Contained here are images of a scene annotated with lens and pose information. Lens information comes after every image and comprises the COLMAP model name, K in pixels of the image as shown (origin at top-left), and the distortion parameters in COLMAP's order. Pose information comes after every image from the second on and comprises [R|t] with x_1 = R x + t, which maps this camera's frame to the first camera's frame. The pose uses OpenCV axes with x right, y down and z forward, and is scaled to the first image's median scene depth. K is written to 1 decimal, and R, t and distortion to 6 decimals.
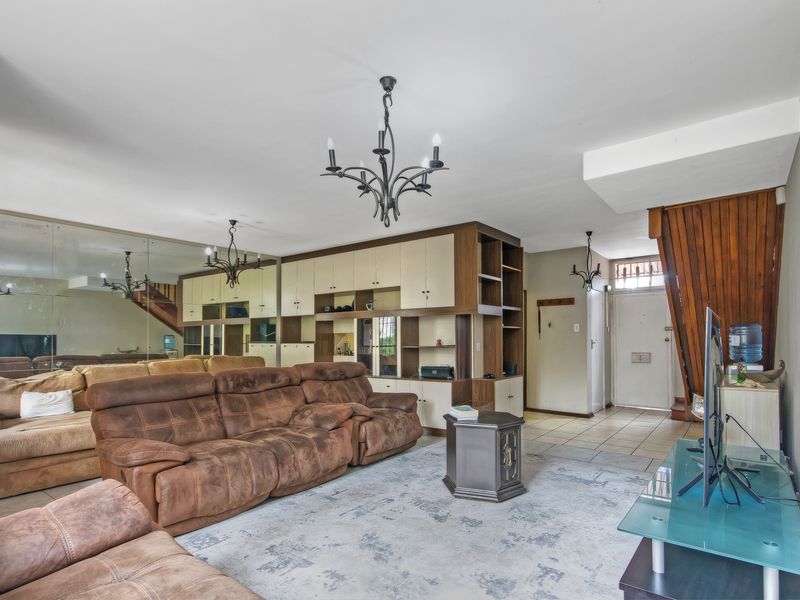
lens RADIAL K [[435.0, 0, 418.2], [0, 435.0, 334.9], [0, 0, 1]] dist [-0.004913, 0.000172]
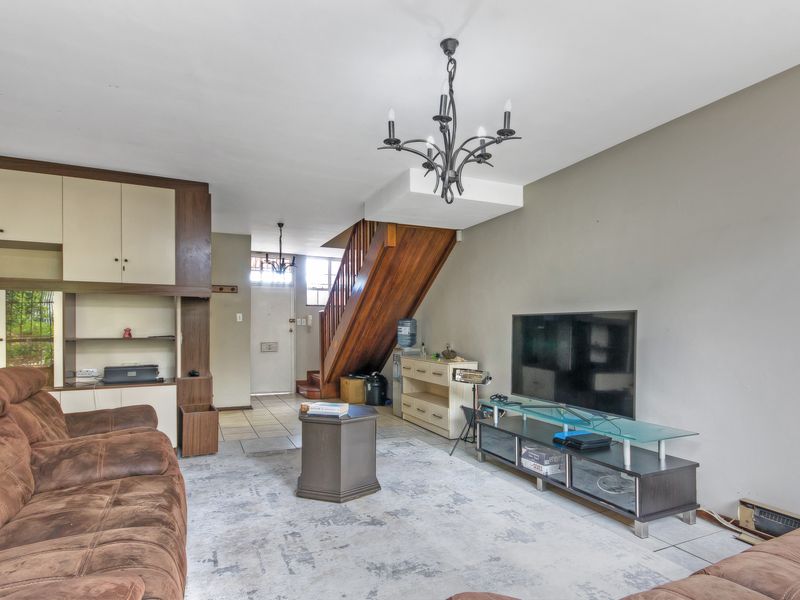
lens RADIAL K [[441.2, 0, 398.9], [0, 441.2, 329.0], [0, 0, 1]] dist [0.020151, 0.000619]
pose [[0.481139, 0.006700, 0.876619, -0.390598], [-0.011754, 0.999930, -0.001191, 0.007063], [-0.876565, -0.009730, 0.481184, 0.265990]]
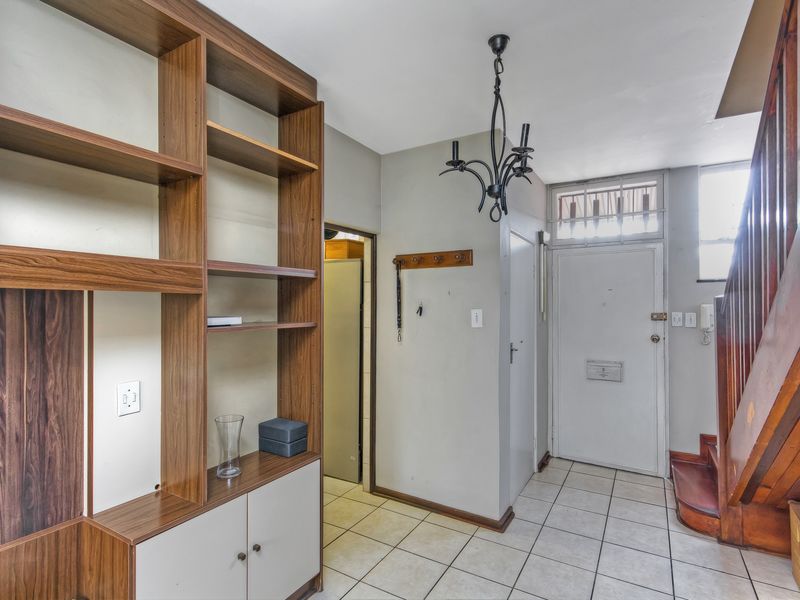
lens RADIAL K [[422.1, 0, 400.5], [0, 422.1, 305.3], [0, 0, 1]] dist [0.002479, 0.001028]
pose [[0.994987, 0.004678, 0.099893, 0.295442], [-0.005479, 0.999955, 0.007741, -0.039252], [-0.099852, -0.008249, 0.994968, 0.703527]]
